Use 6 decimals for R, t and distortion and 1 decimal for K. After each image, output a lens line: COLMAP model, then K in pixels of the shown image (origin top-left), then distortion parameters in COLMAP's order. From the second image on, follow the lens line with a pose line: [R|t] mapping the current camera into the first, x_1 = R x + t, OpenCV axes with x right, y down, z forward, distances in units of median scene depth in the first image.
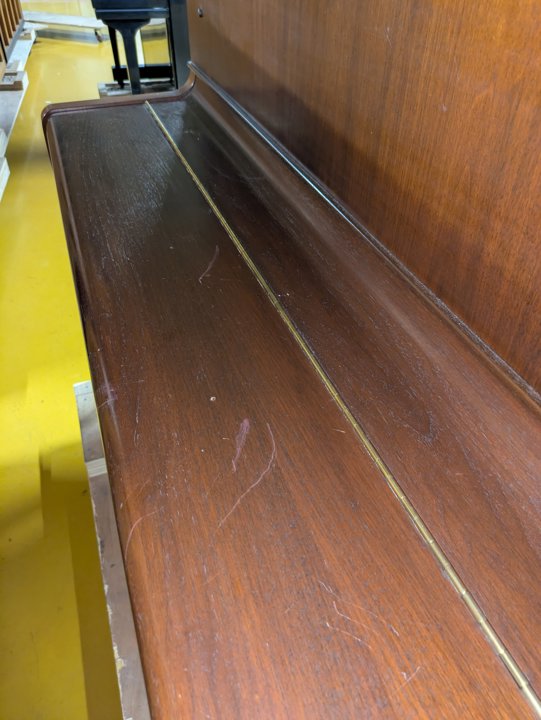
lens RADIAL K [[541.4, 0, 270.5], [0, 541.4, 360.0], [0, 0, 1]] dist [-0.004374, -0.002538]
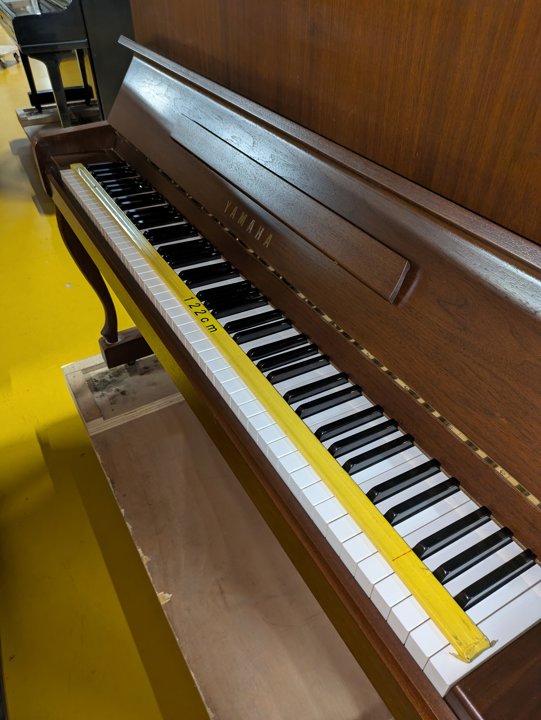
lens RADIAL K [[527.4, 0, 270.5], [0, 527.4, 360.0], [0, 0, 1]] dist [-0.002752, -0.002627]
pose [[0.983964, -0.124270, 0.127955, -0.061597], [0.124872, 0.992167, 0.003335, 0.087115], [-0.127367, 0.012697, 0.991774, -0.205607]]
